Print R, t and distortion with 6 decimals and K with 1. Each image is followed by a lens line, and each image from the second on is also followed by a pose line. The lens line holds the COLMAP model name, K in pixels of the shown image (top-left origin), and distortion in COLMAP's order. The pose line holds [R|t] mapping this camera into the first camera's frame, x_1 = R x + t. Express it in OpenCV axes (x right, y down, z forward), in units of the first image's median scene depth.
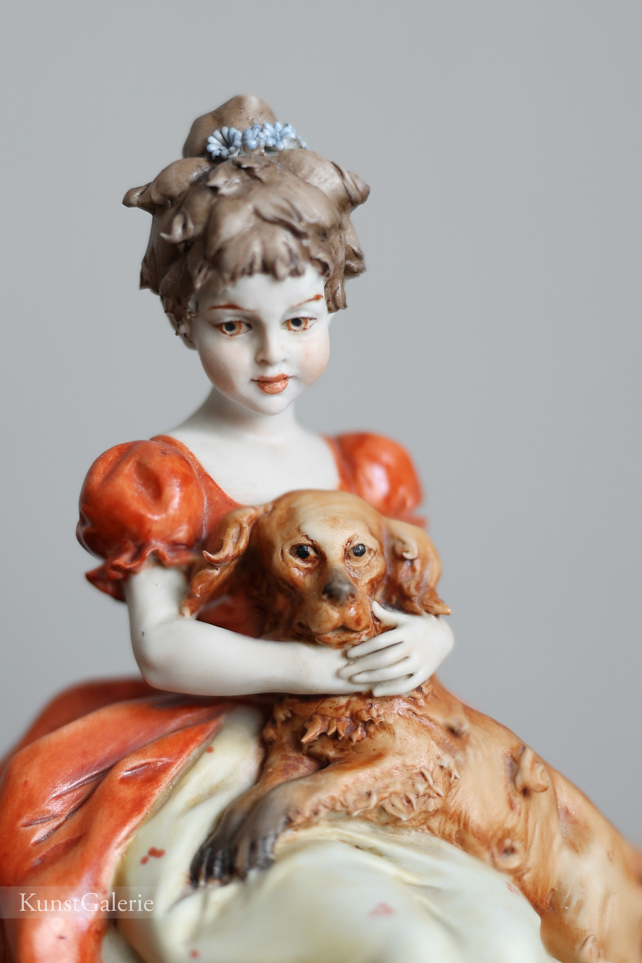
lens RADIAL K [[2798.7, 0, 321.5], [0, 2798.7, 513.7], [0, 0, 1]] dist [0.104455, -0.271250]
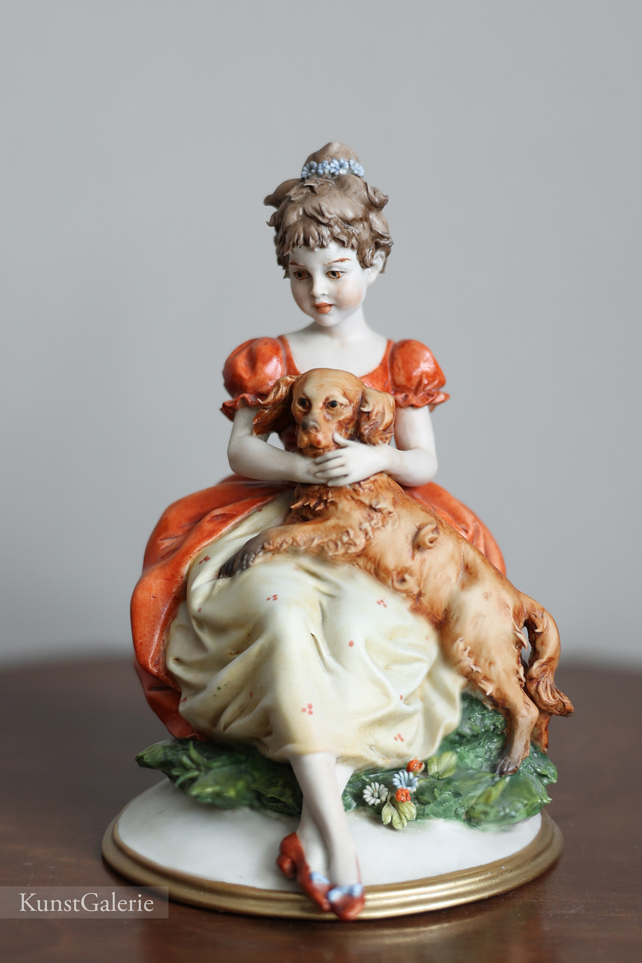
lens RADIAL K [[2798.7, 0, 321.5], [0, 2798.7, 513.7], [0, 0, 1]] dist [0.104455, -0.271250]
pose [[0.837936, 0.085148, -0.539085, 0.959799], [-0.070622, 0.996367, 0.047604, -0.001561], [0.541180, -0.001818, 0.840905, -0.488858]]
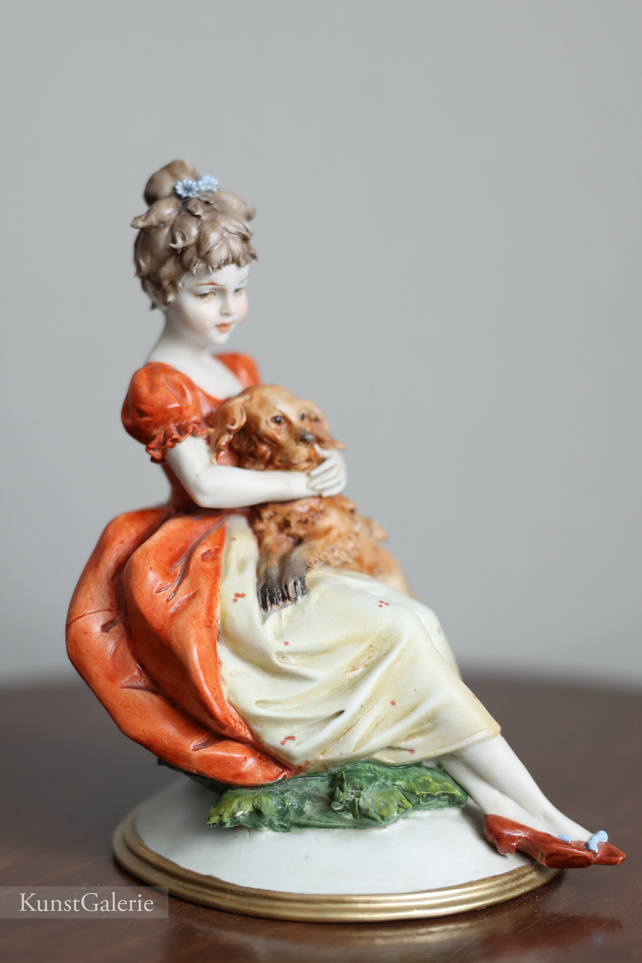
lens RADIAL K [[2798.7, 0, 321.5], [0, 2798.7, 513.7], [0, 0, 1]] dist [0.104455, -0.271250]
pose [[0.879917, -0.112804, 0.461543, -0.793060], [0.096278, 0.993587, 0.059289, -0.029168], [-0.465271, -0.007733, 0.885134, -0.566816]]
